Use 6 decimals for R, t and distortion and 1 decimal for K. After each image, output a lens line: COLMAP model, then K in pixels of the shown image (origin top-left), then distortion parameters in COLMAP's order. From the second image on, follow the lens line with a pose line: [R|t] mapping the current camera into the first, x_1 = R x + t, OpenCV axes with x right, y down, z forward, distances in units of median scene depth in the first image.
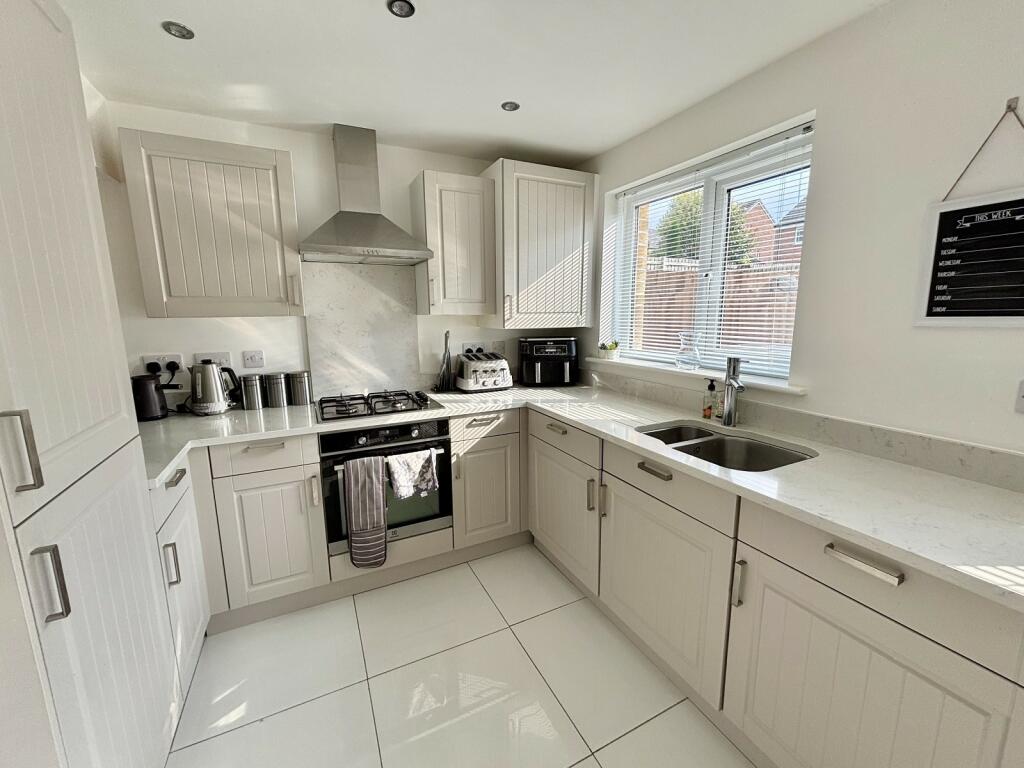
lens RADIAL K [[415.4, 0, 513.4], [0, 415.4, 381.4], [0, 0, 1]] dist [0.004230, -0.001182]
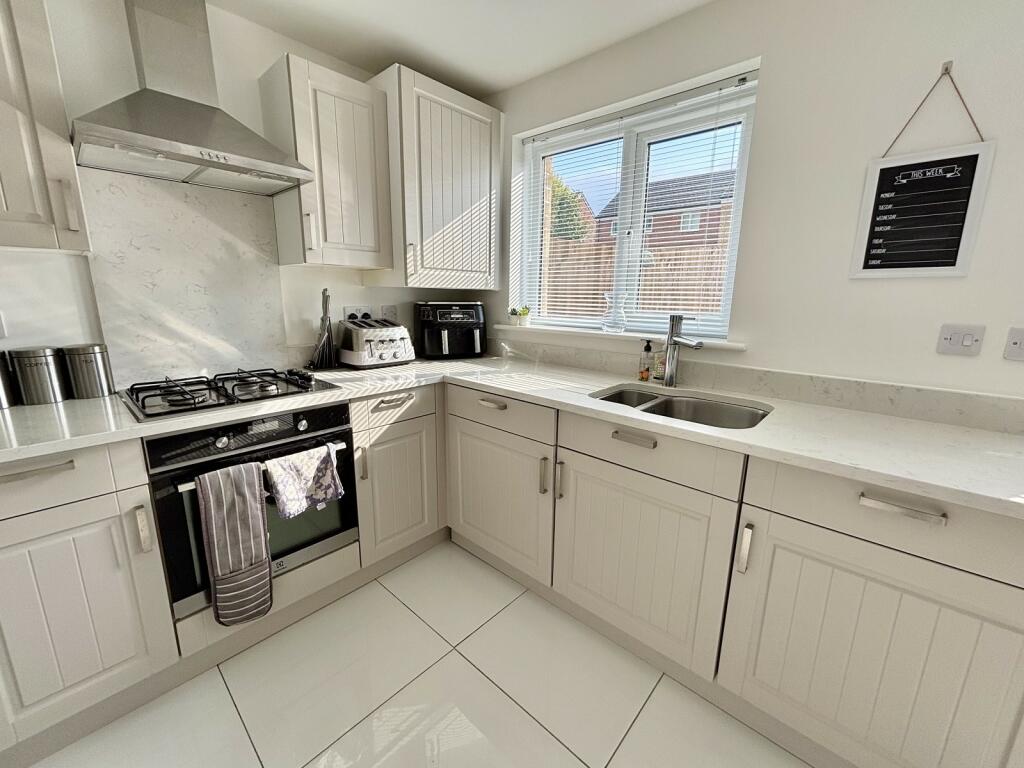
lens RADIAL K [[415.4, 0, 511.9], [0, 415.4, 380.9], [0, 0, 1]] dist [0.004230, -0.001182]
pose [[0.931940, -0.054690, 0.358464, -0.158502], [0.038740, 0.997920, 0.051533, 0.025974], [-0.360537, -0.034139, 0.932120, 0.203082]]
